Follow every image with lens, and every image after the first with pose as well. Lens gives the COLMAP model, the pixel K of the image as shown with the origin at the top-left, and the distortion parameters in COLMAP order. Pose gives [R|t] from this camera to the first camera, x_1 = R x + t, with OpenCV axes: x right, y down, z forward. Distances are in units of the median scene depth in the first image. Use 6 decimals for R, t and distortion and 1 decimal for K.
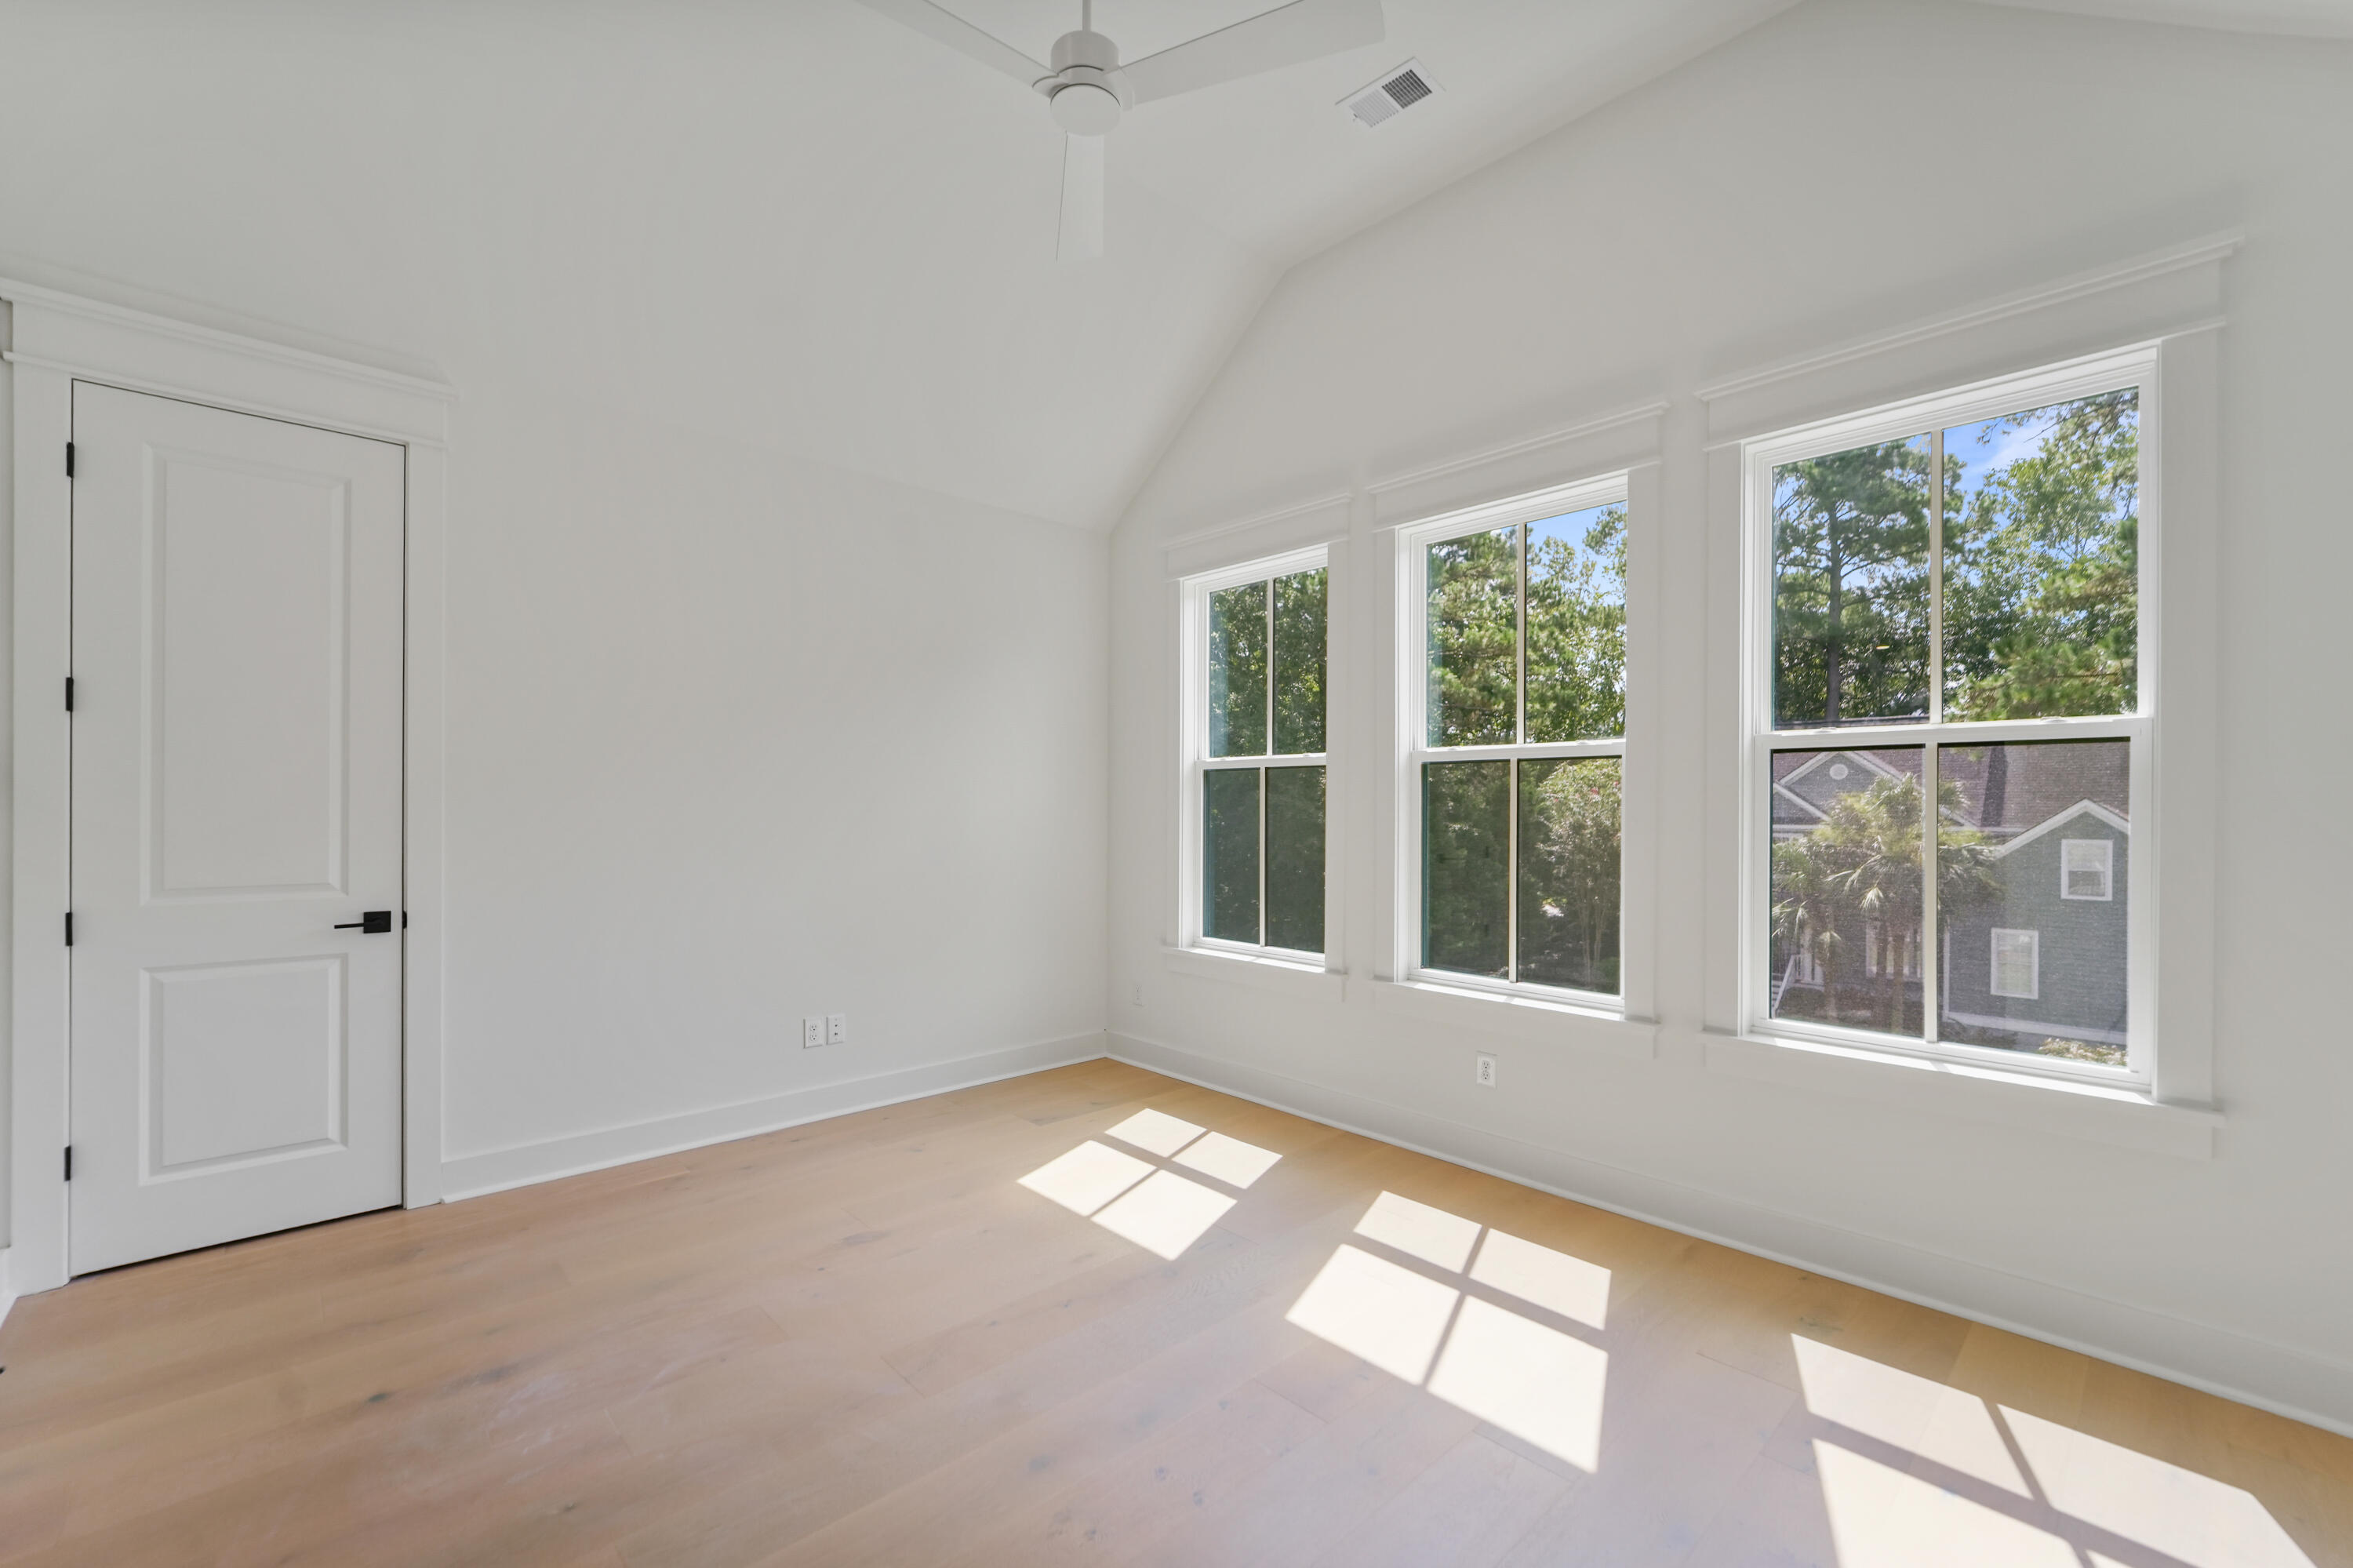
lens RADIAL K [[963.8, 0, 1162.4], [0, 963.8, 805.3], [0, 0, 1]] dist [-0.005959, -0.000651]
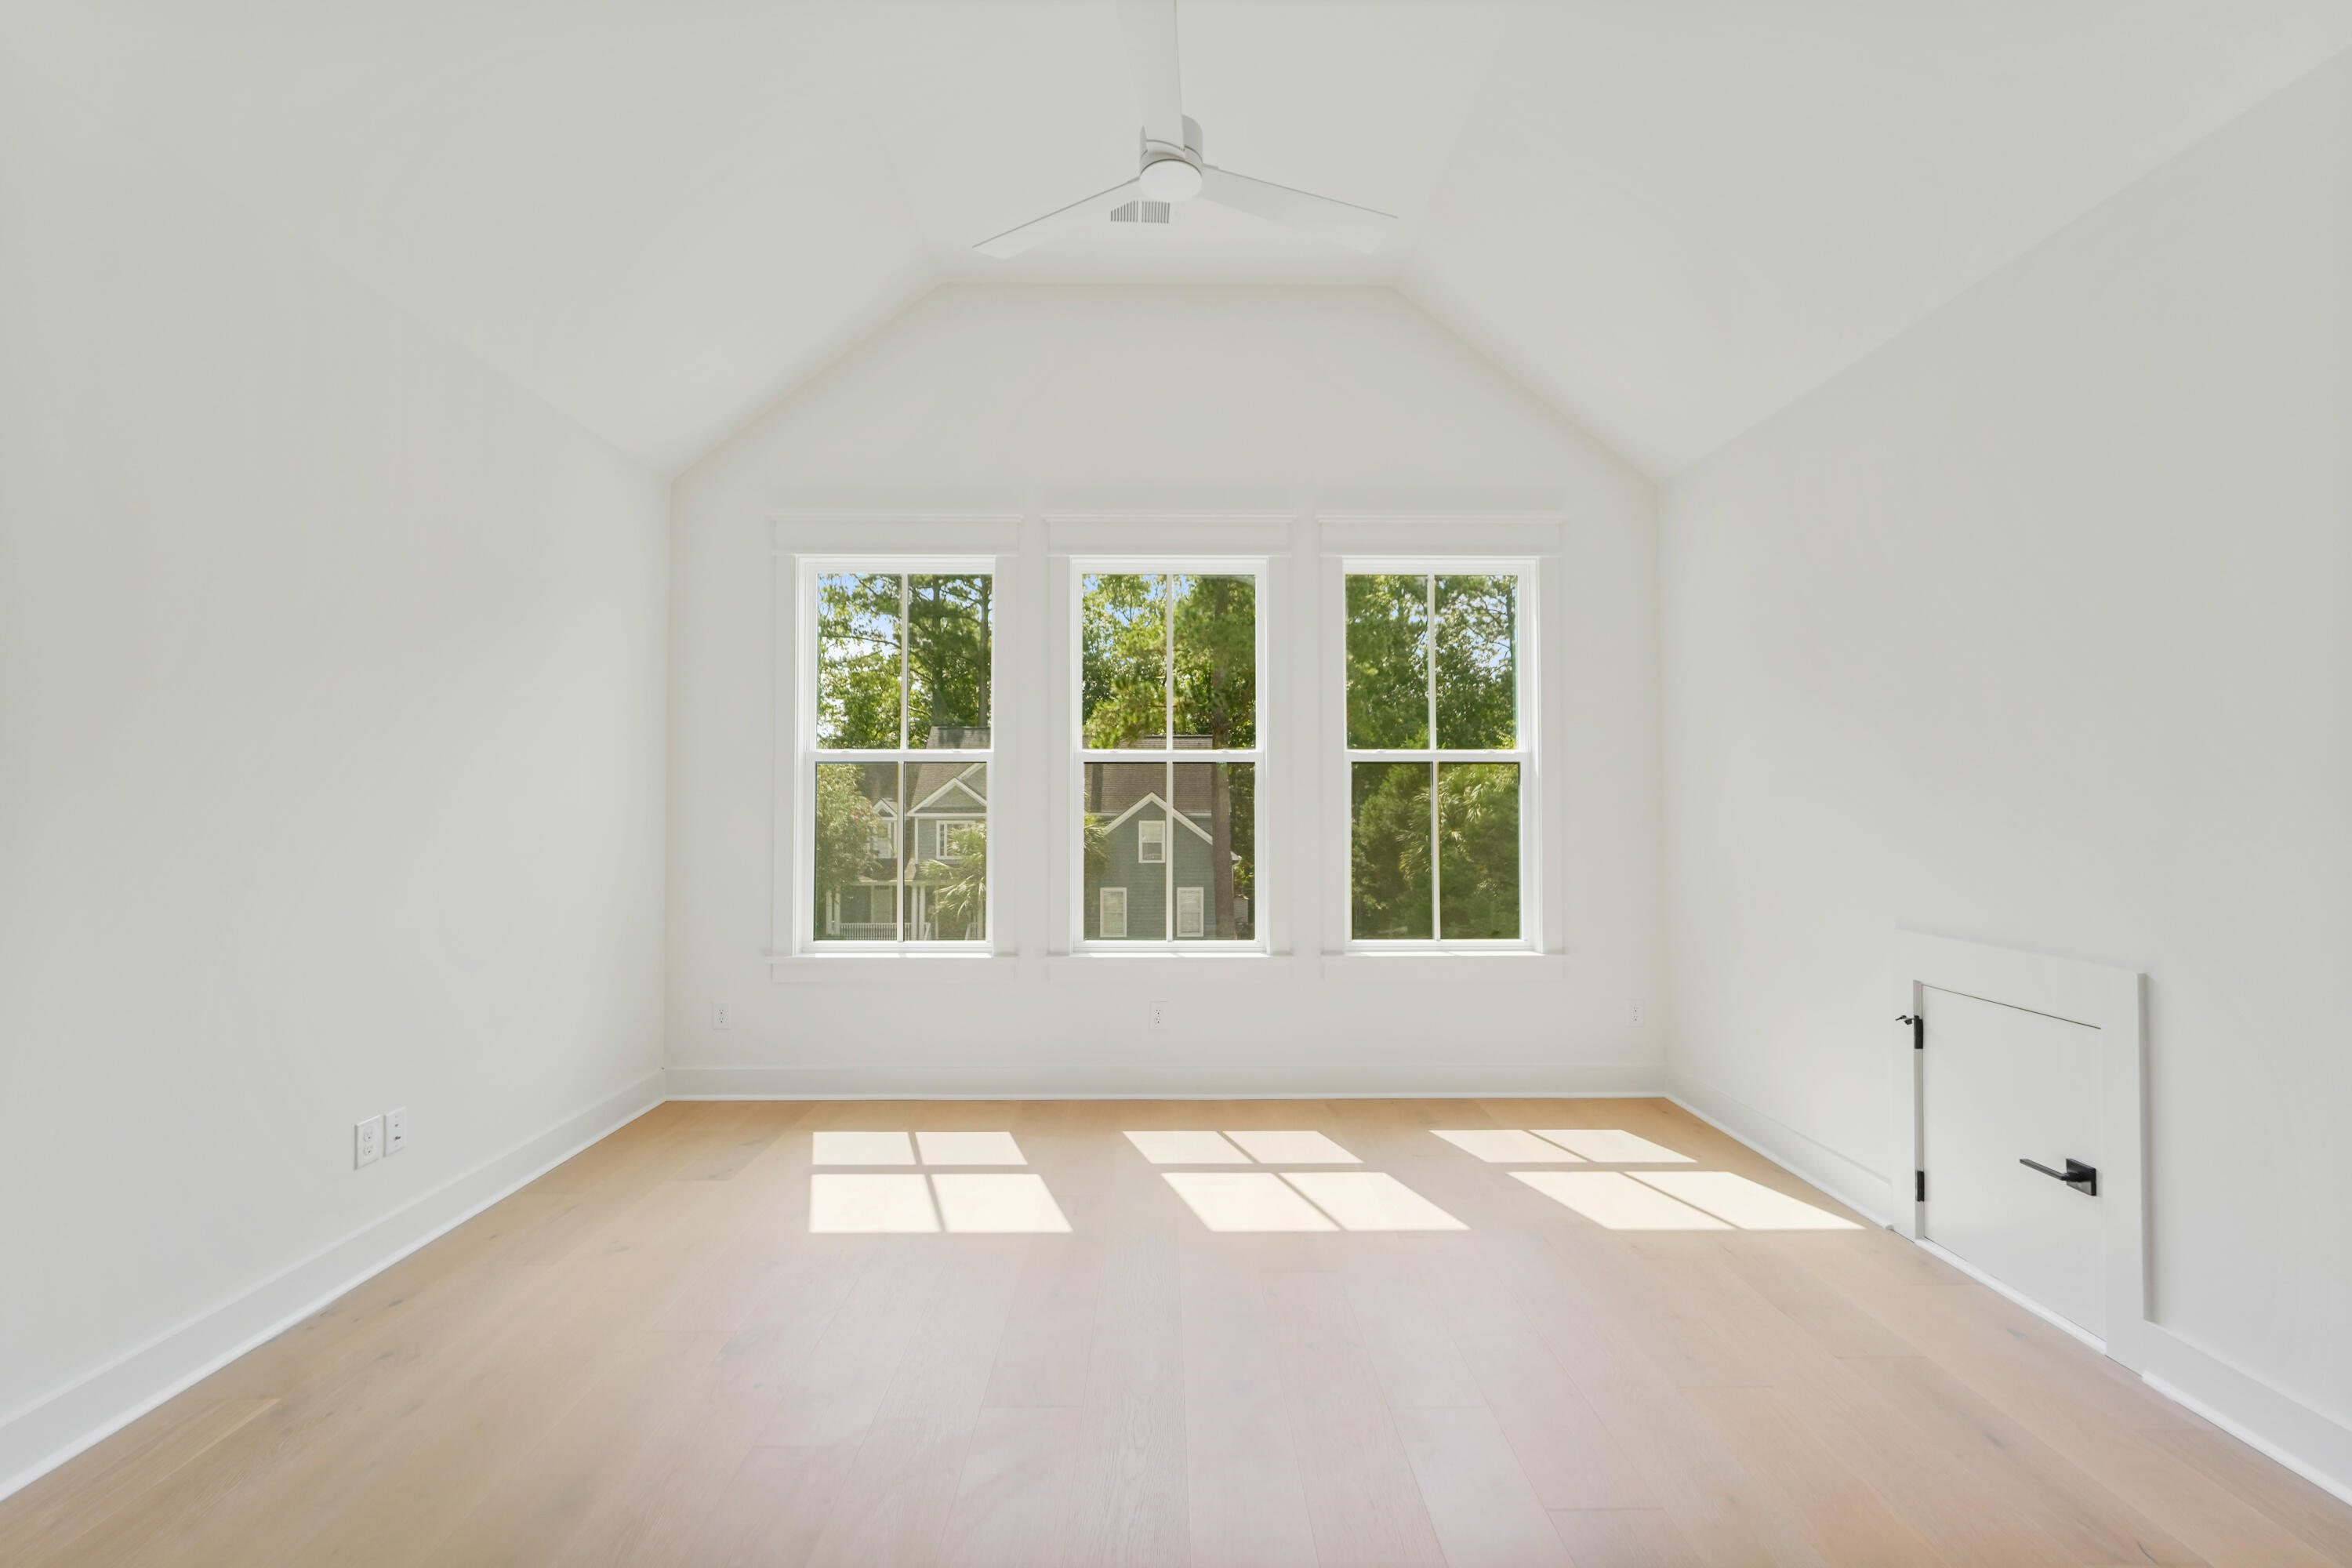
lens RADIAL K [[963.4, 0, 1159.1], [0, 963.4, 772.1], [0, 0, 1]] dist [-0.005959, -0.000651]
pose [[0.676227, 0.016889, 0.736500, -0.518853], [0.002191, 0.999687, -0.024936, -0.003290], [-0.736690, 0.018476, 0.675978, 0.150874]]
